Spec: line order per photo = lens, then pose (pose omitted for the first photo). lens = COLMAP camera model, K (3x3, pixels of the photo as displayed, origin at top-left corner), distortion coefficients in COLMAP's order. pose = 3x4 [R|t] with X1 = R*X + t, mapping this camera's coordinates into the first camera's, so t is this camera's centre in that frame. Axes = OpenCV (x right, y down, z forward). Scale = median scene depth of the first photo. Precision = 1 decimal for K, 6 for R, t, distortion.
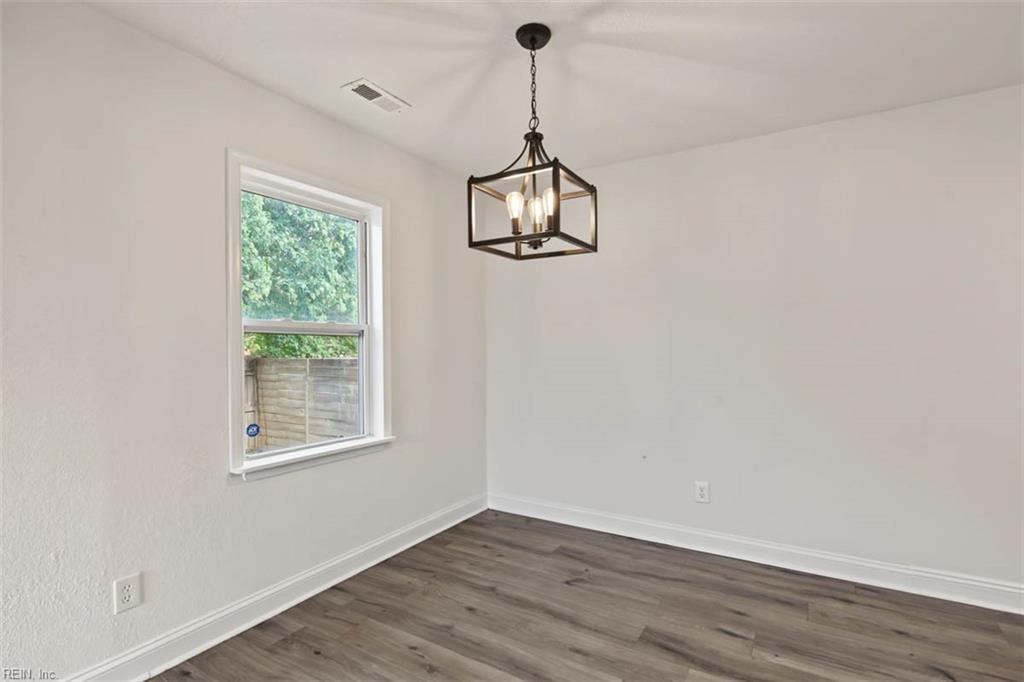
lens RADIAL K [[498.7, 0, 508.5], [0, 498.7, 351.3], [0, 0, 1]] dist [-0.001276, -0.000137]
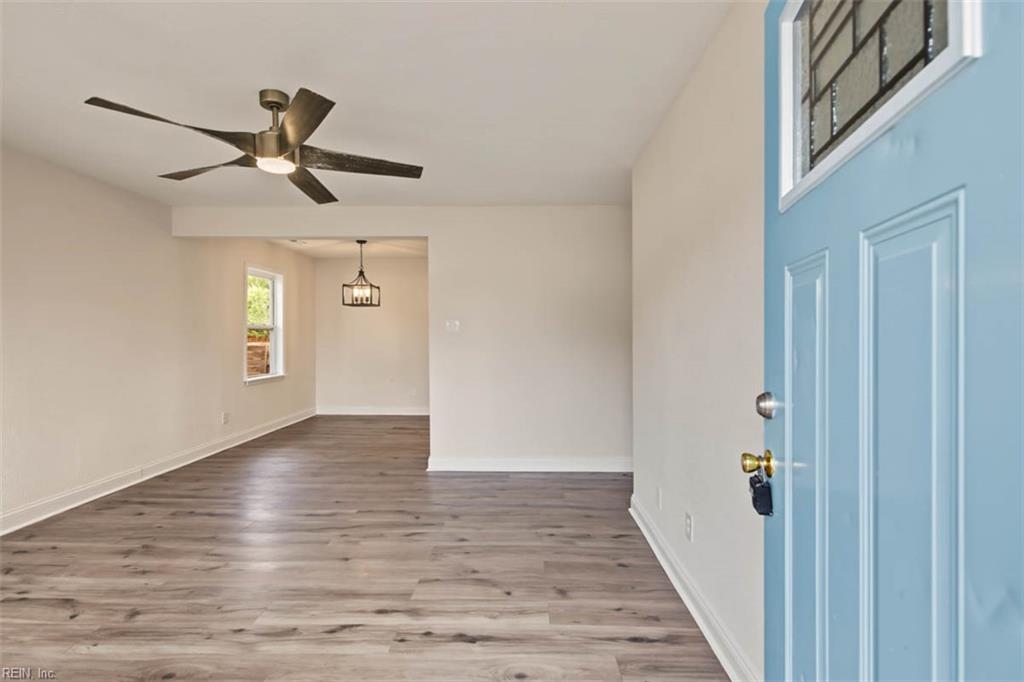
lens RADIAL K [[472.7, 0, 514.5], [0, 472.7, 340.7], [0, 0, 1]] dist [0.000369, 0.000261]
pose [[0.866529, -0.001600, 0.499124, -0.510816], [0.003732, 0.999988, -0.003274, 0.031828], [-0.499113, 0.004700, 0.866524, -1.768523]]
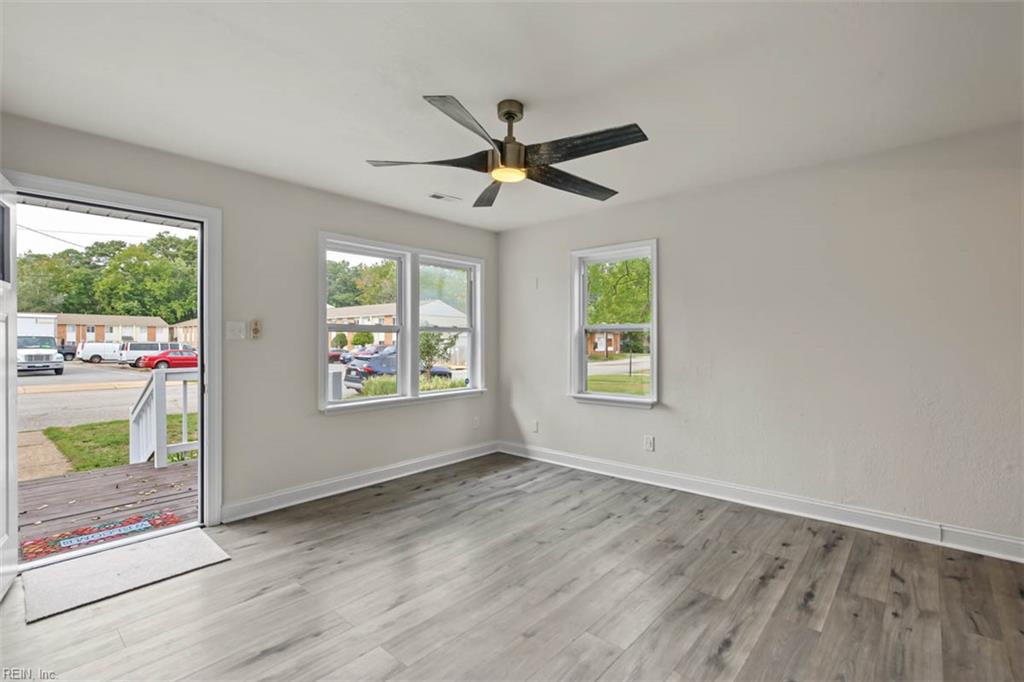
lens RADIAL K [[469.0, 0, 512.0], [0, 469.0, 341.0], [0, 0, 1]] dist [0.002327, 0.000539]
pose [[-0.179445, 0.008534, -0.983731, 0.522859], [-0.006537, 0.999930, 0.009867, 0.006828], [0.983746, 0.008202, -0.179376, -0.492368]]
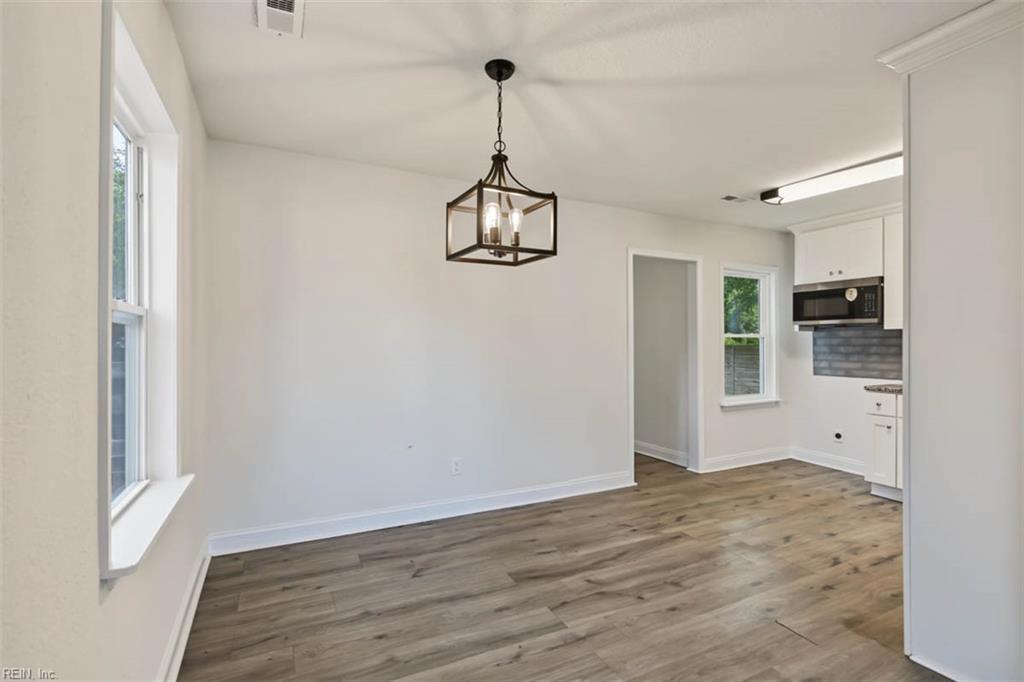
lens RADIAL K [[498.7, 0, 508.5], [0, 498.7, 351.3], [0, 0, 1]] dist [-0.001276, -0.000137]
pose [[0.513177, -0.004340, 0.858272, -0.708620], [0.005441, 0.999984, 0.001803, -0.000831], [-0.858265, 0.003745, 0.513193, 0.325576]]
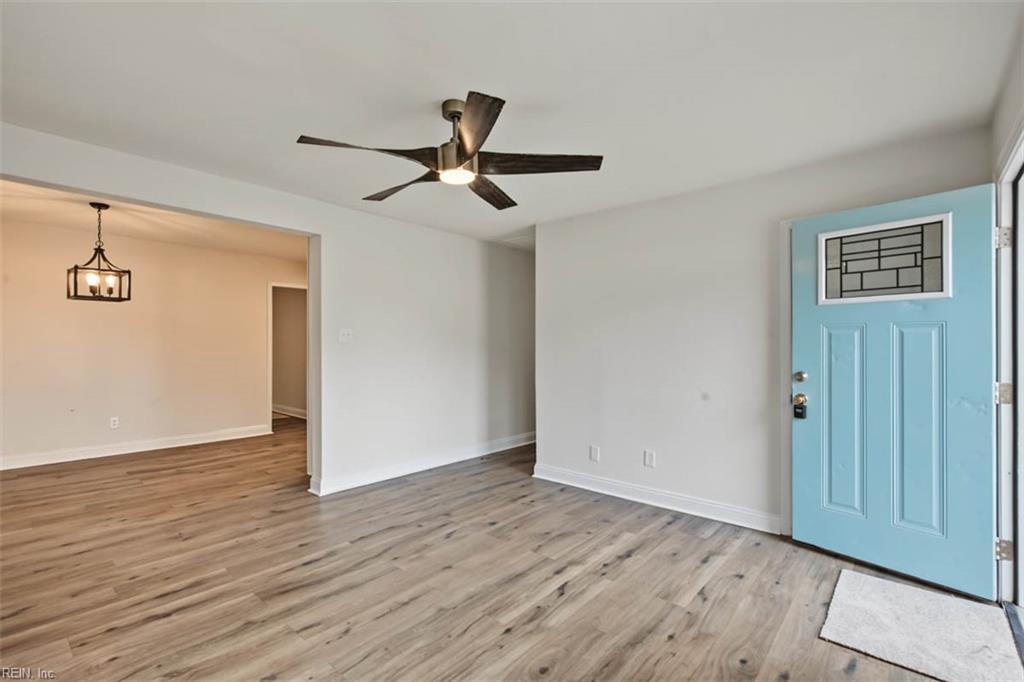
lens RADIAL K [[469.0, 0, 512.0], [0, 469.0, 341.0], [0, 0, 1]] dist [0.002327, 0.000539]
pose [[0.166280, 0.012542, 0.985999, -1.379913], [0.005925, 0.999888, -0.013718, 0.017940], [-0.986061, 0.008123, 0.166187, -0.947878]]
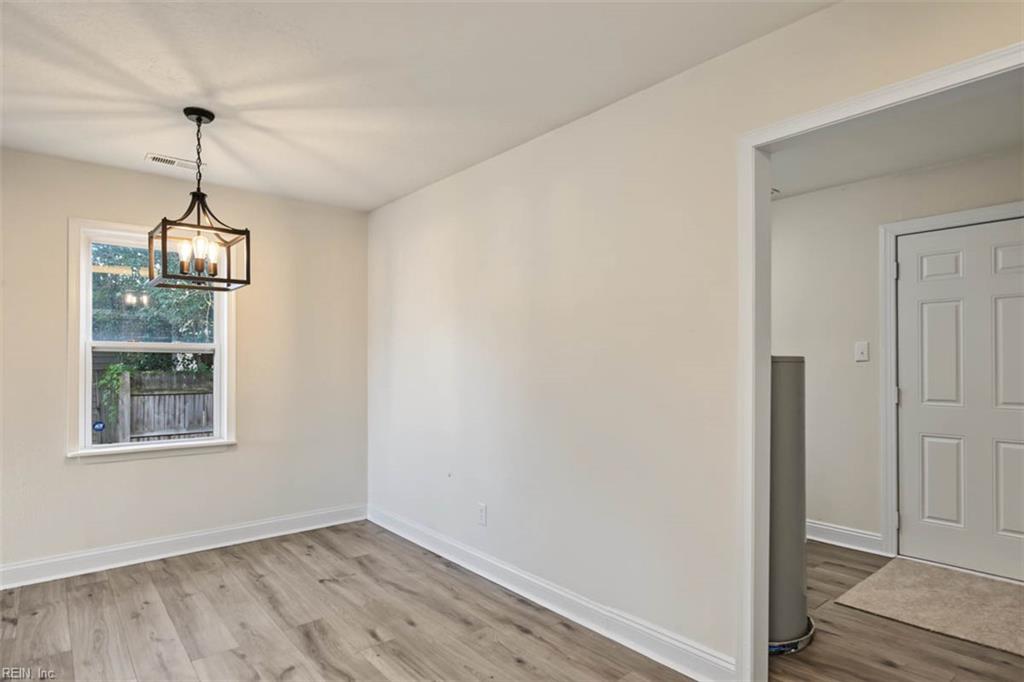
lens RADIAL K [[581.3, 0, 513.5], [0, 581.3, 358.1], [0, 0, 1]] dist [-0.004965, 0.000131]
pose [[0.941465, 0.001278, -0.337109, 1.004357], [-0.006871, 0.999858, -0.015398, -0.006154], [0.337041, 0.016813, 0.941340, -0.066846]]
